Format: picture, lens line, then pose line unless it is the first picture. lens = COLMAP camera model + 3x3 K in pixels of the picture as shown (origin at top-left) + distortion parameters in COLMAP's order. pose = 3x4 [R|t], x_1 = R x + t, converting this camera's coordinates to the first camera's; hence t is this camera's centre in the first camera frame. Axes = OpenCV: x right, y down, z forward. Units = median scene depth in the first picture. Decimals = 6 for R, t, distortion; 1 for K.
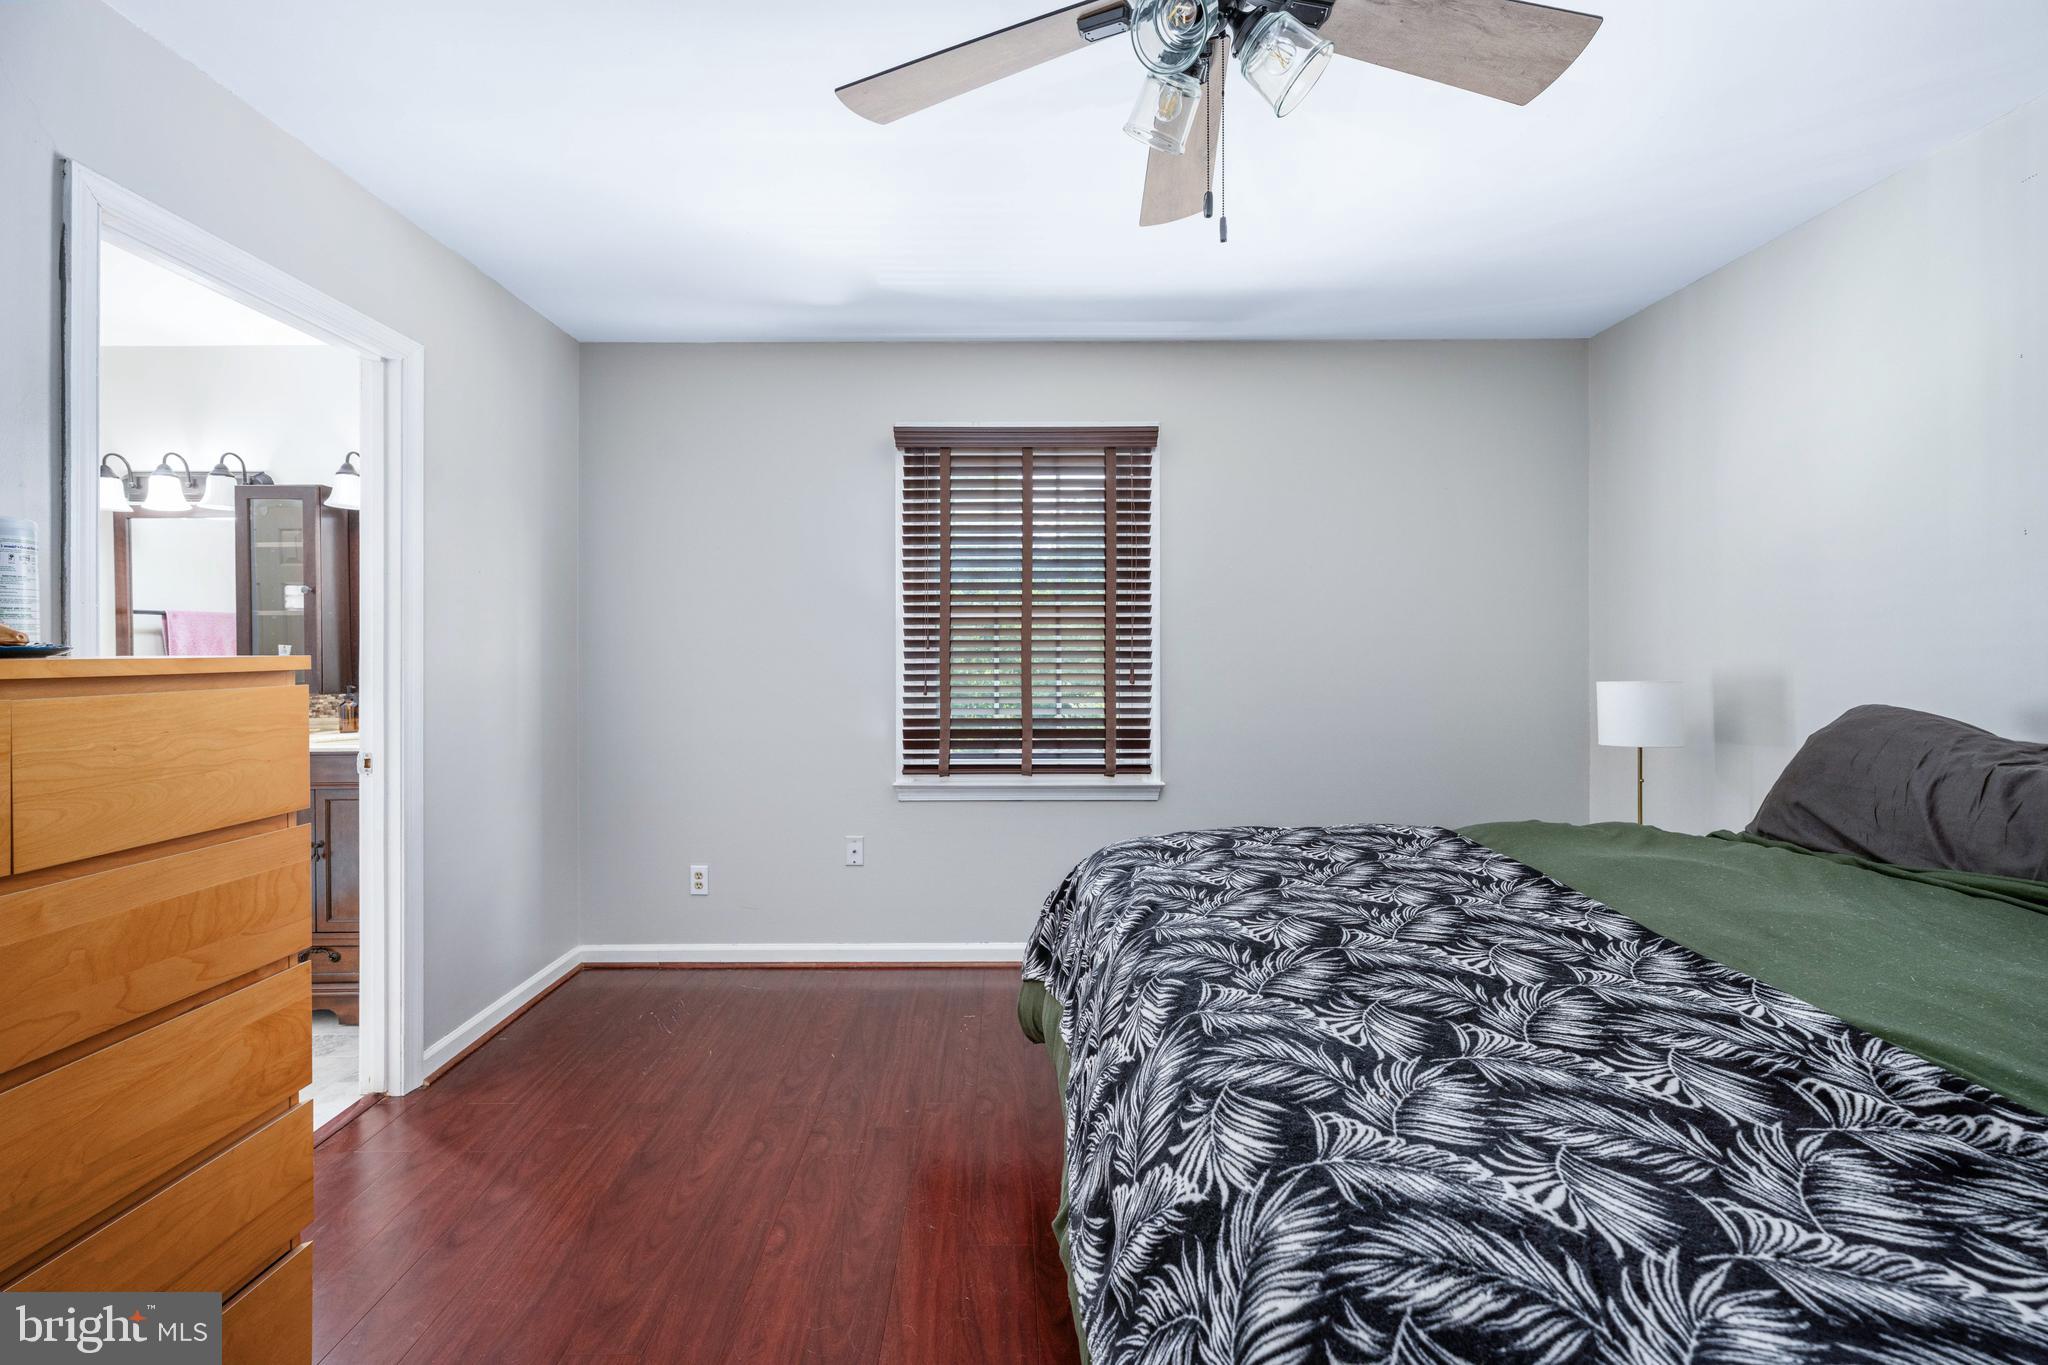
lens RADIAL K [[828.5, 0, 1015.1], [0, 828.5, 658.8], [0, 0, 1]] dist [-0.000250, -0.000172]
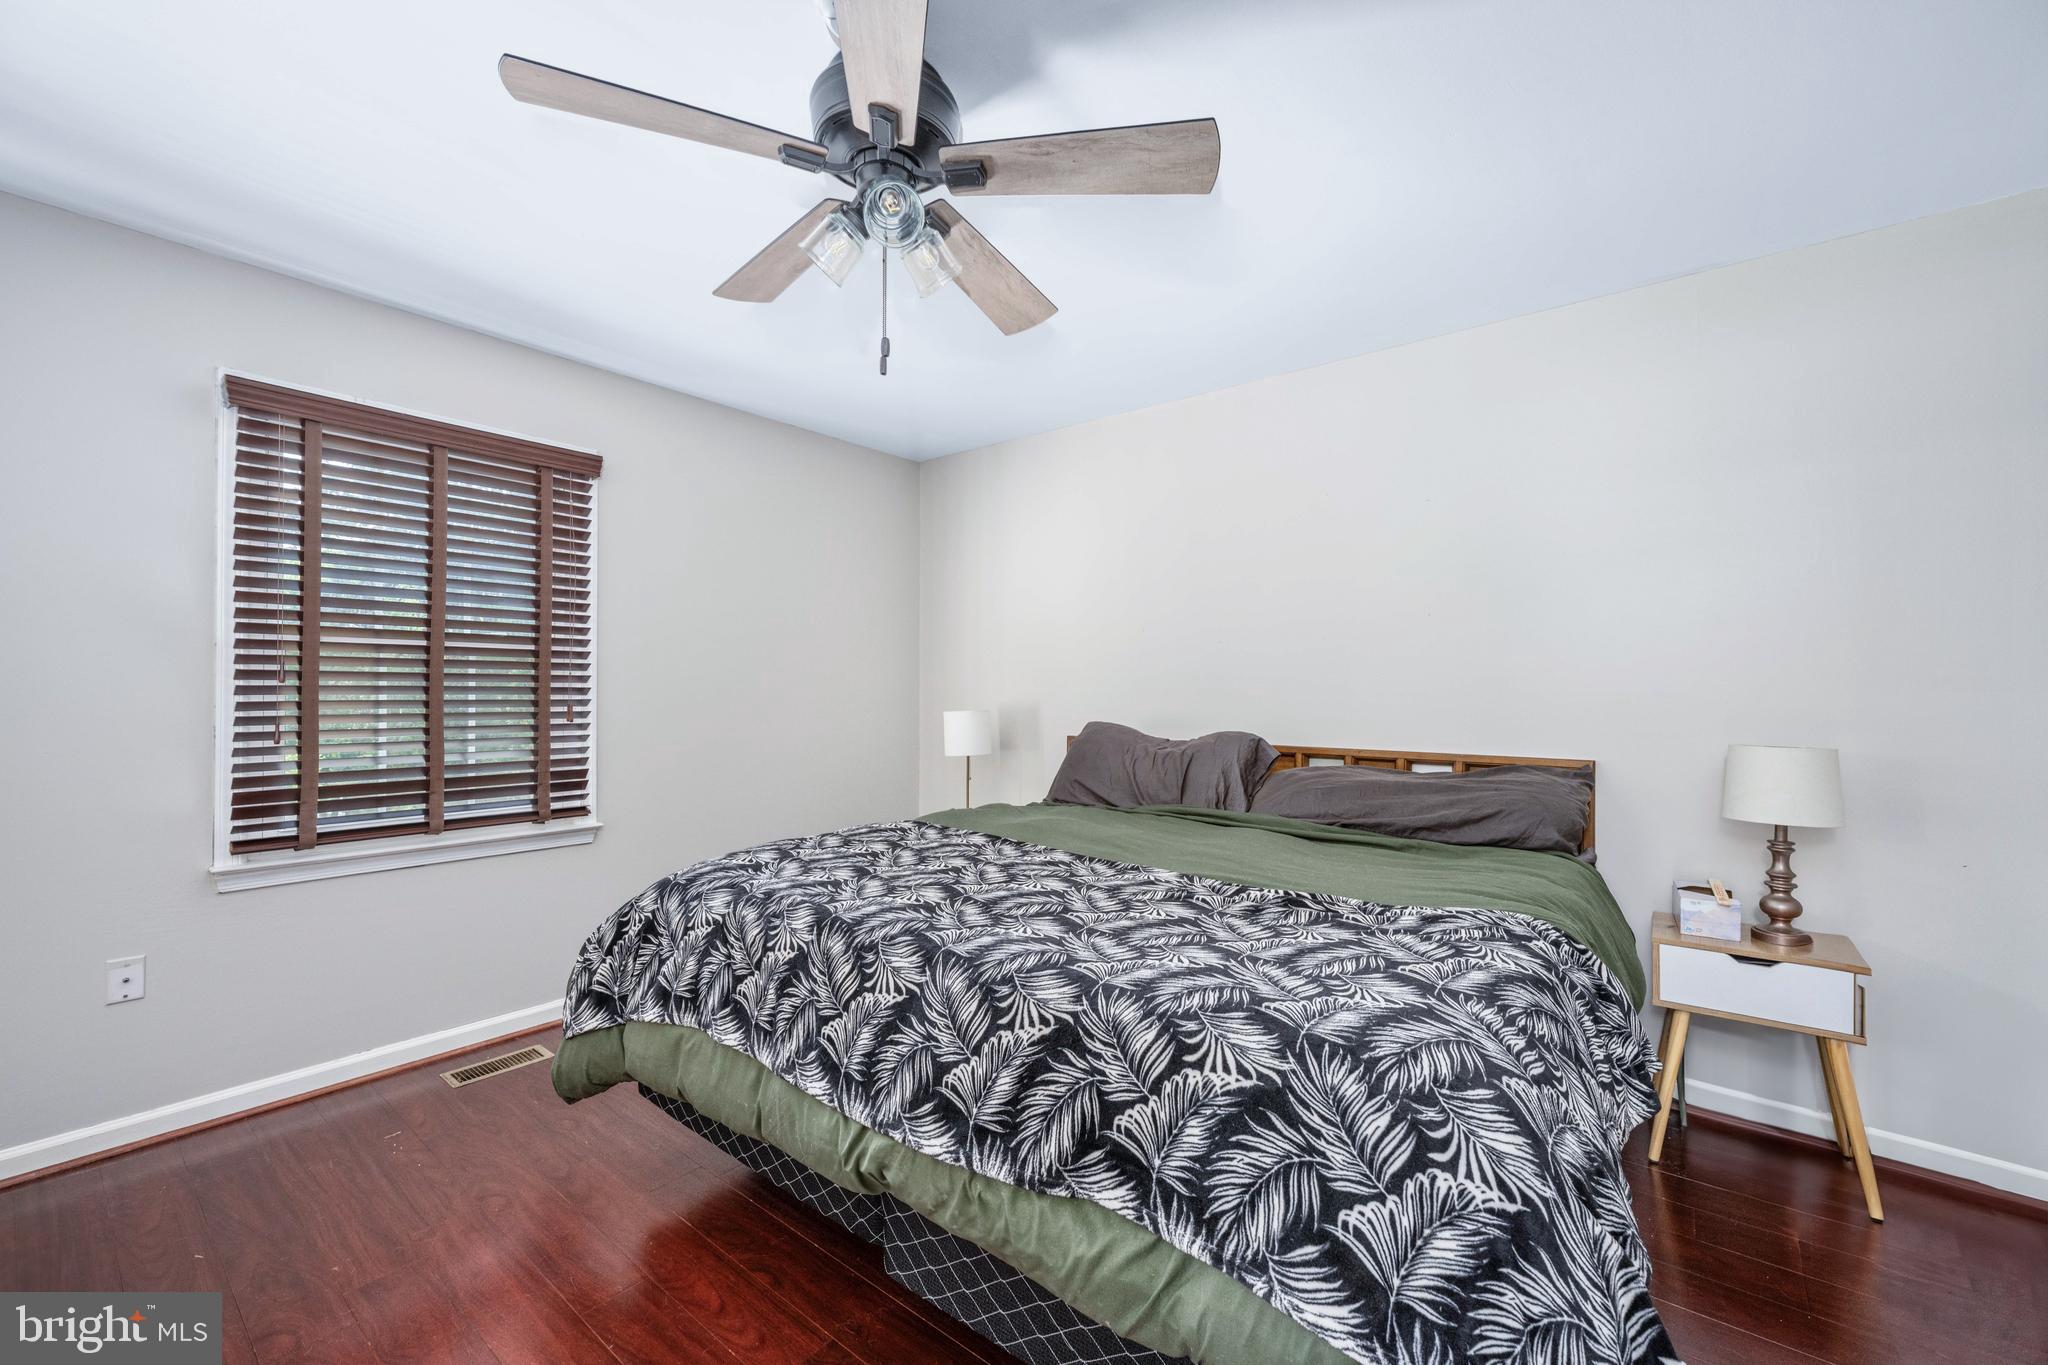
lens RADIAL K [[823.5, 0, 1025.3], [0, 823.5, 693.5], [0, 0, 1]] dist [-0.000326, -0.000029]
pose [[0.630131, 0.000736, 0.776488, -0.408771], [0.000780, 0.999998, -0.001581, -0.000441], [-0.776488, 0.001602, 0.630130, 0.009594]]
